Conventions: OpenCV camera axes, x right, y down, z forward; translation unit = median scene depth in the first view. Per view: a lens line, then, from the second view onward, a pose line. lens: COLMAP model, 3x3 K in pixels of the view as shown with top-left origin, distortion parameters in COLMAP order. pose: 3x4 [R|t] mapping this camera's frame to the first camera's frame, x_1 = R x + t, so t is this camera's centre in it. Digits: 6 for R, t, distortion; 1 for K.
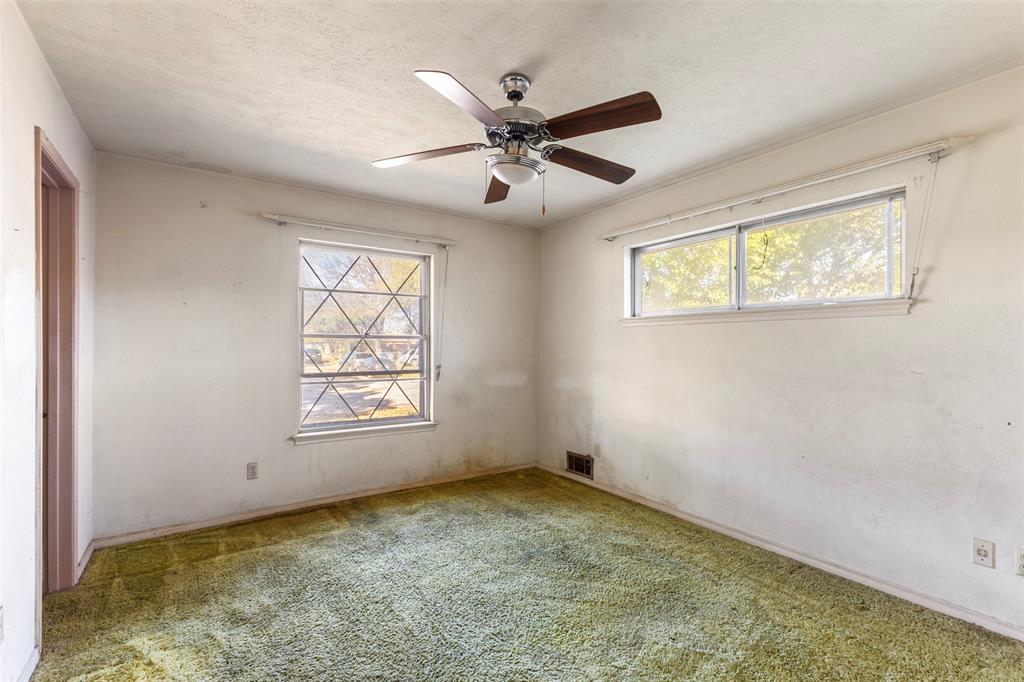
lens RADIAL K [[445.8, 0, 542.2], [0, 445.8, 344.1], [0, 0, 1]] dist [0.008231, -0.000025]
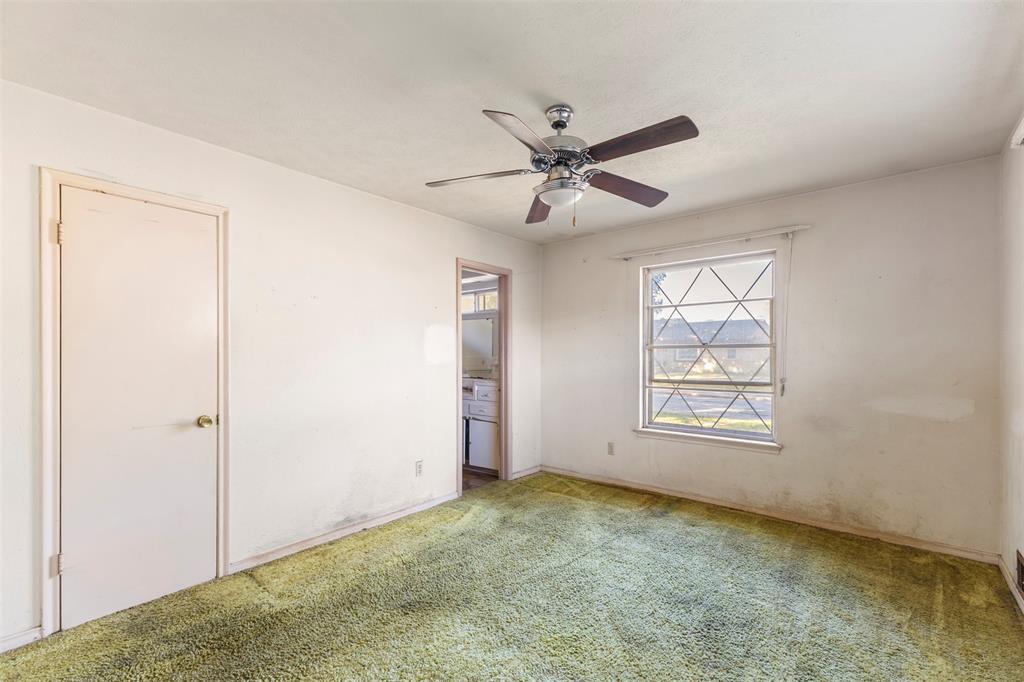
lens RADIAL K [[445.8, 0, 509.7], [0, 445.8, 349.5], [0, 0, 1]] dist [0.008231, -0.000025]
pose [[0.257409, -0.014562, -0.966193, 0.513629], [0.006896, 0.999889, -0.013232, 0.000791], [0.966278, -0.003257, 0.257481, 0.323915]]
